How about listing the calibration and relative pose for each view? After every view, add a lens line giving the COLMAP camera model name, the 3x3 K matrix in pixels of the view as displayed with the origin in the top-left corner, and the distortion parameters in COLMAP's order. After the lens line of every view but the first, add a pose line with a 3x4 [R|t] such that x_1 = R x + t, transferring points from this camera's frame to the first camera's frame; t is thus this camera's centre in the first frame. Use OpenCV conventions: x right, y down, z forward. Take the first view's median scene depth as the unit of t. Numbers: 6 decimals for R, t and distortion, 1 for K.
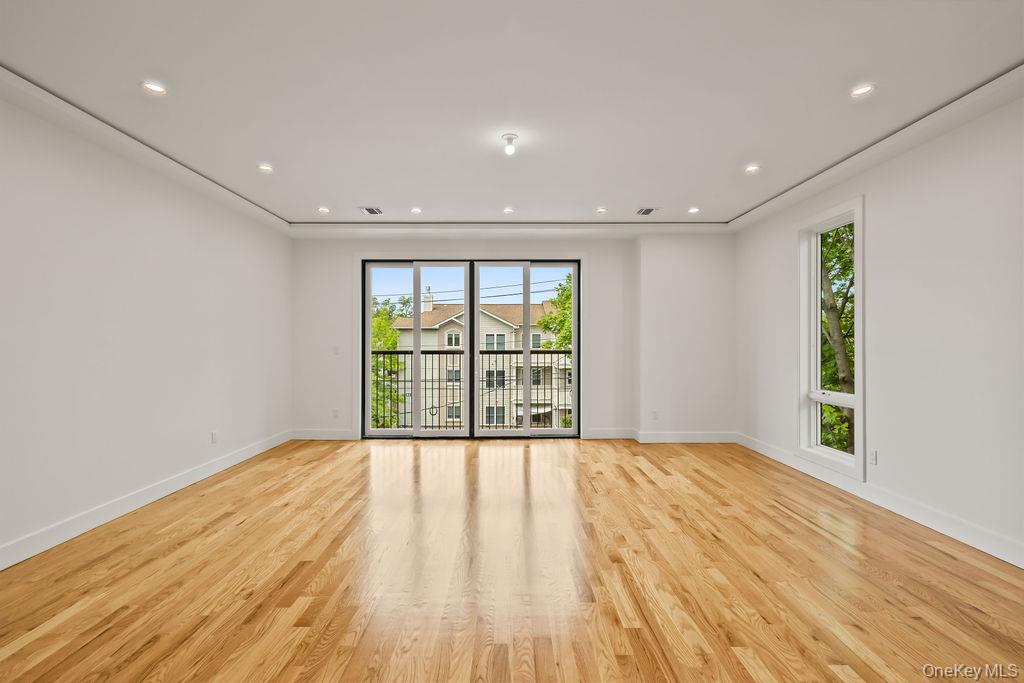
lens RADIAL K [[433.8, 0, 512.5], [0, 433.8, 336.9], [0, 0, 1]] dist [-0.009481, 0.000322]
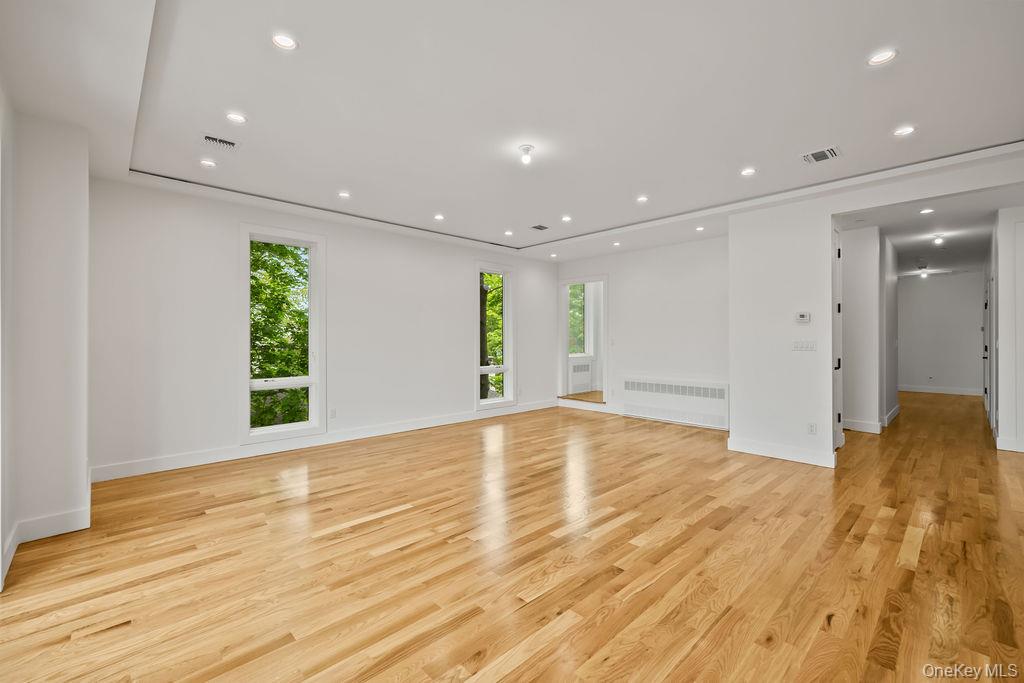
lens RADIAL K [[433.8, 0, 512.5], [0, 433.8, 336.9], [0, 0, 1]] dist [-0.009481, 0.000322]
pose [[-0.682216, 0.005500, 0.731130, -0.784563], [-0.006952, 0.999878, -0.014008, 0.036380], [-0.731118, -0.014639, -0.682094, 1.793361]]
